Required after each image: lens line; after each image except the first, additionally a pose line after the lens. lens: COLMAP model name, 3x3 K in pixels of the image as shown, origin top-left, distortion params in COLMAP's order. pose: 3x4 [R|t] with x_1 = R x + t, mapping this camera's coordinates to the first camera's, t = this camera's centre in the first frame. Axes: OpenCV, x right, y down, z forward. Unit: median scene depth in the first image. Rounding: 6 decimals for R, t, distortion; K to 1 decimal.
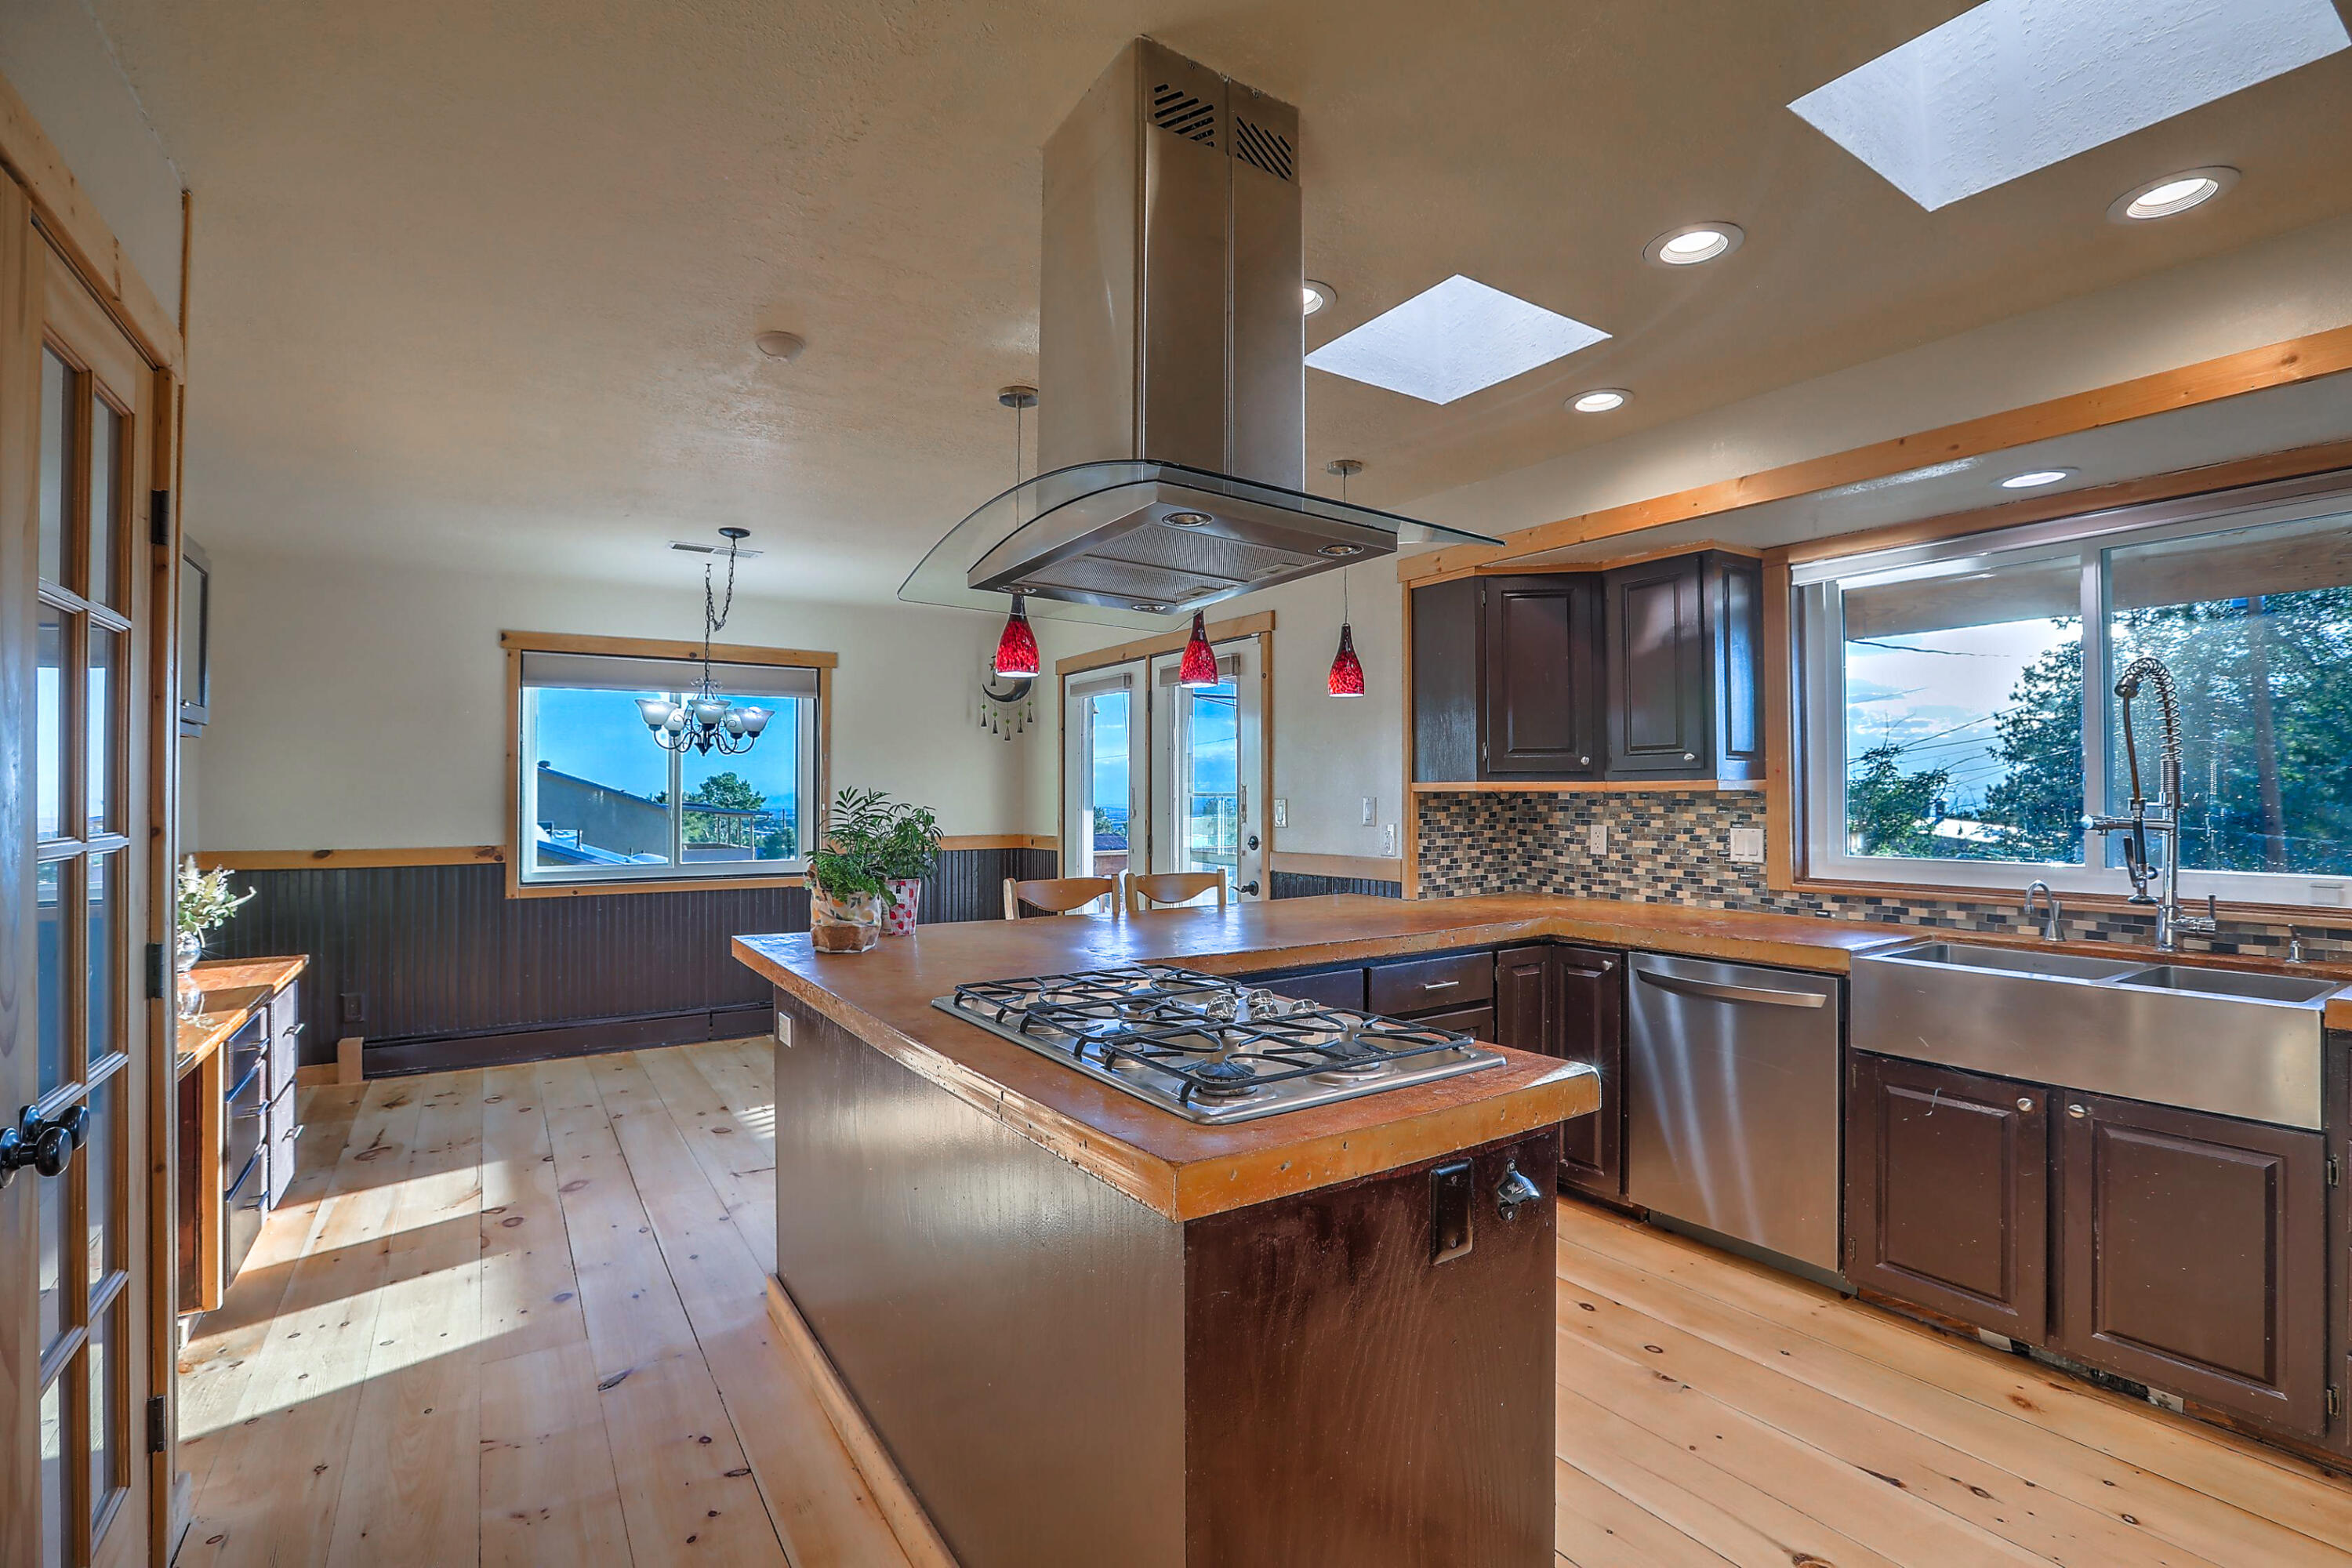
lens RADIAL K [[1067.0, 0, 1189.8], [0, 1067.0, 781.7], [0, 0, 1]] dist [-0.039876, 0.014021]
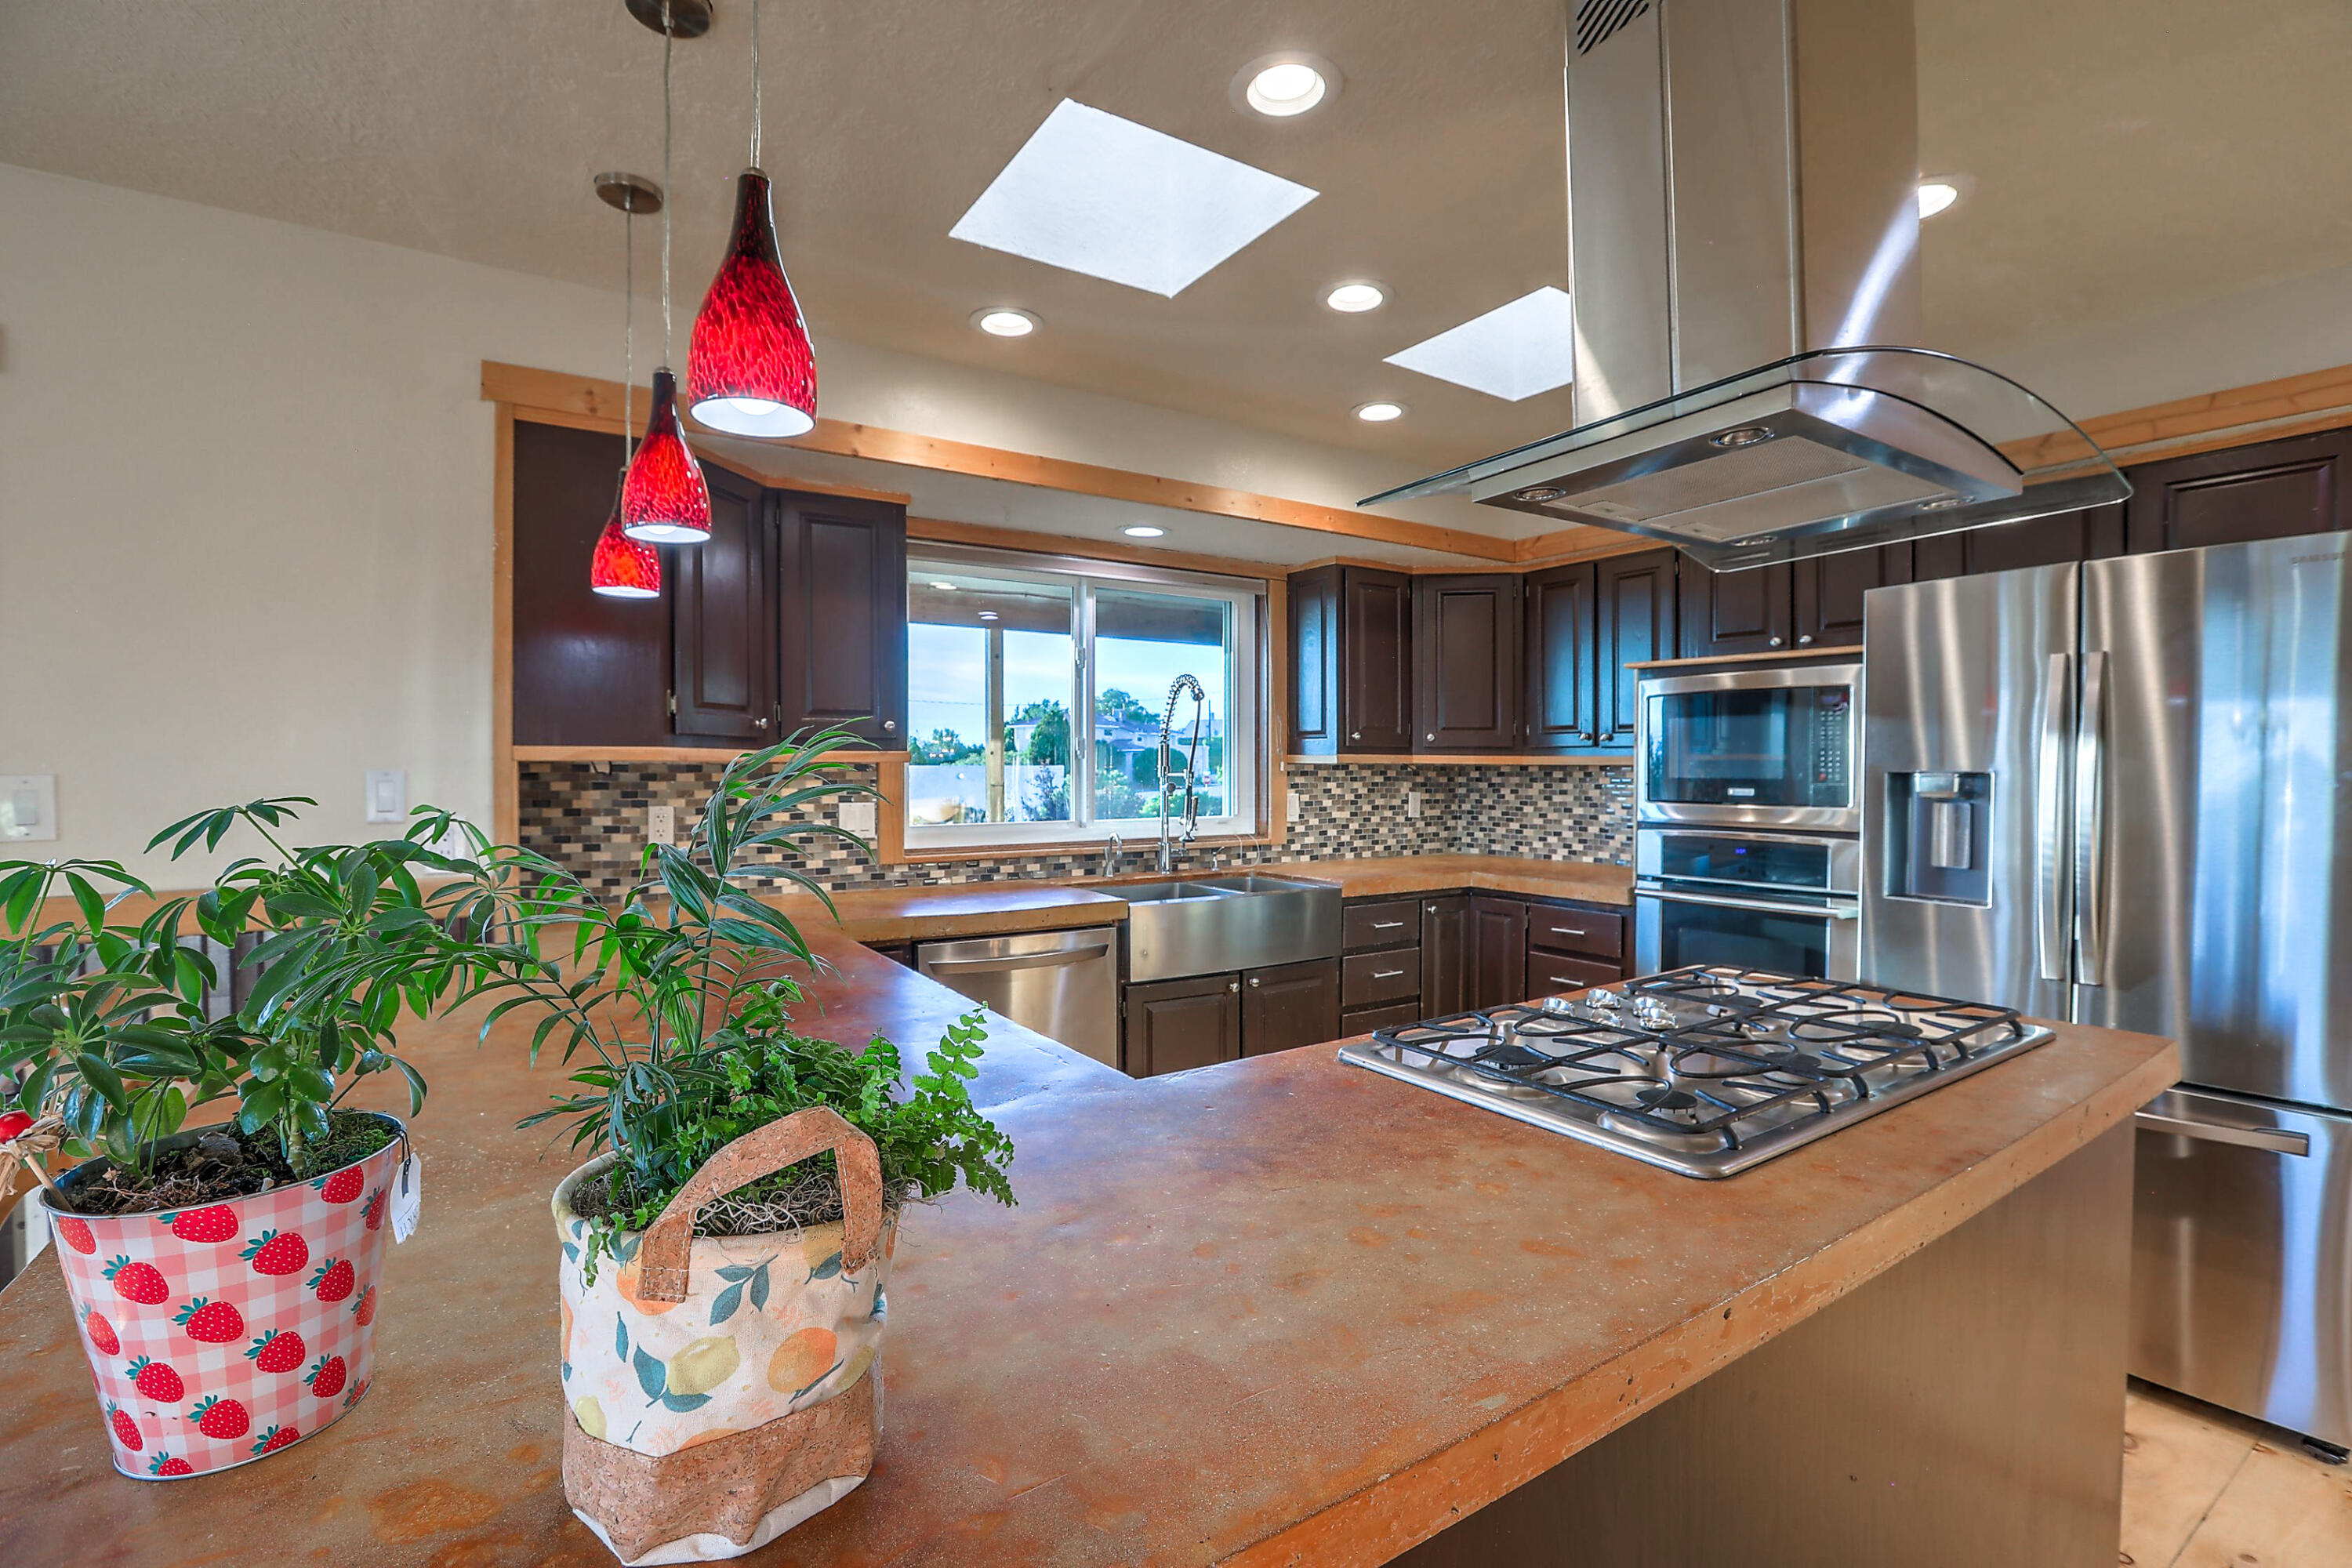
lens RADIAL K [[1067.0, 0, 1170.2], [0, 1067.0, 779.4], [0, 0, 1]] dist [-0.039876, 0.014021]
pose [[0.015576, -0.009073, 0.999838, -0.407569], [-0.013826, 0.999861, 0.009288, 0.010301], [-0.999783, -0.013968, 0.015448, 0.681702]]
